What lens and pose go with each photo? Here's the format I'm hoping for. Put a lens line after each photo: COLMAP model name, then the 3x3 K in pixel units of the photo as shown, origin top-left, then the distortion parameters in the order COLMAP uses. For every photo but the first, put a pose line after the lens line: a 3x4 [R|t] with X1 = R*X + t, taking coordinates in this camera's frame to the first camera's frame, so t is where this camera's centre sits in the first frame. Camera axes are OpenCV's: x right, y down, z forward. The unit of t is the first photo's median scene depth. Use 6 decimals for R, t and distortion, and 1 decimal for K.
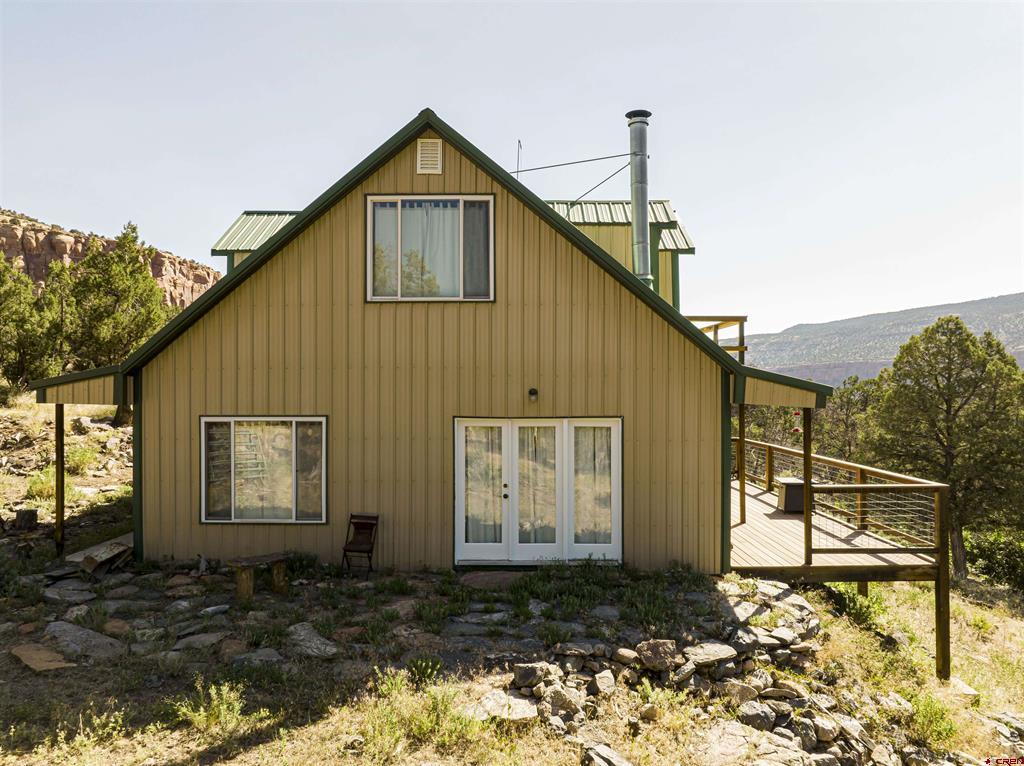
lens RADIAL K [[722.7, 0, 512.0], [0, 722.7, 383.0], [0, 0, 1]] dist [-0.068822, 0.049219]
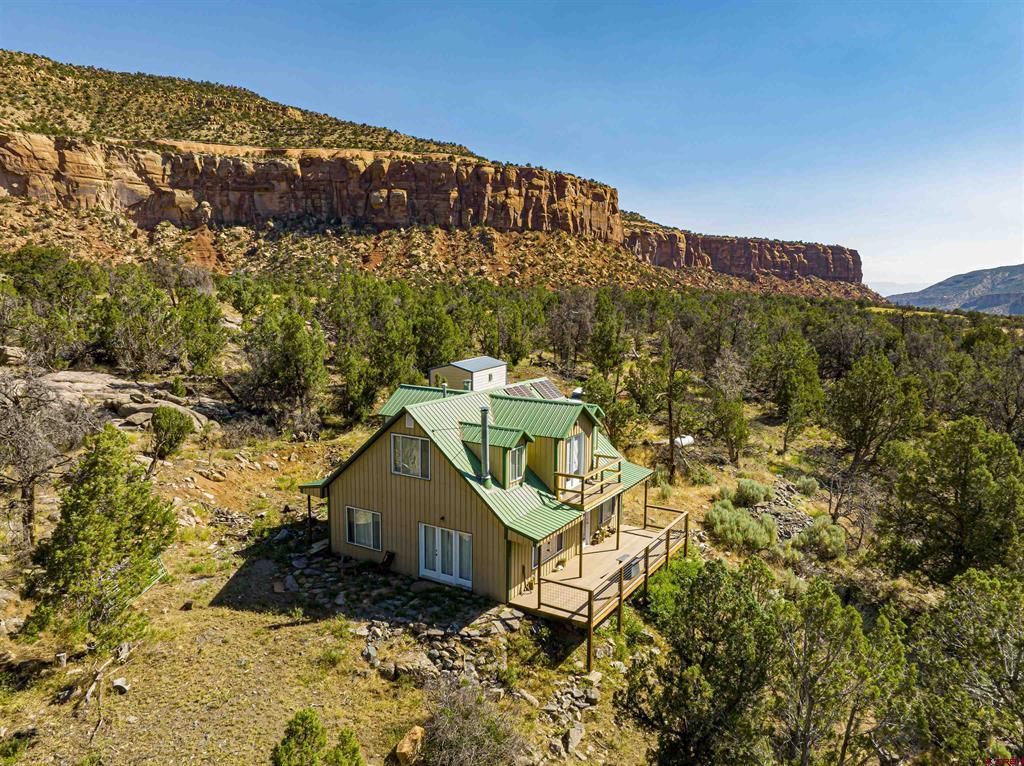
lens RADIAL K [[718.6, 0, 512.0], [0, 718.6, 383.0], [0, 0, 1]] dist [-0.043882, 0.022227]
pose [[0.857829, 0.072535, -0.508791, 1.473298], [-0.005289, 0.991184, 0.132389, -0.785390], [0.513908, -0.110876, 0.850650, -0.953824]]
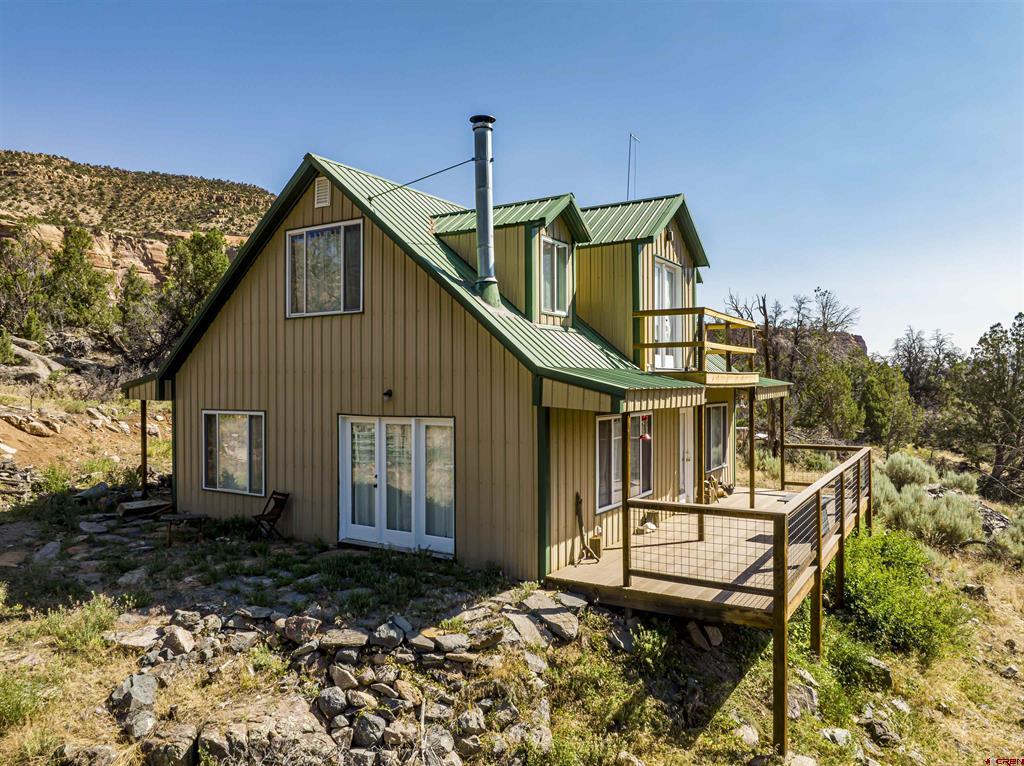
lens RADIAL K [[722.7, 0, 512.0], [0, 722.7, 383.0], [0, 0, 1]] dist [-0.068822, 0.049219]
pose [[0.854638, -0.003077, -0.519216, 0.758477], [0.004781, 0.999987, 0.001943, -0.003511], [0.519203, -0.004142, 0.854641, 0.156860]]
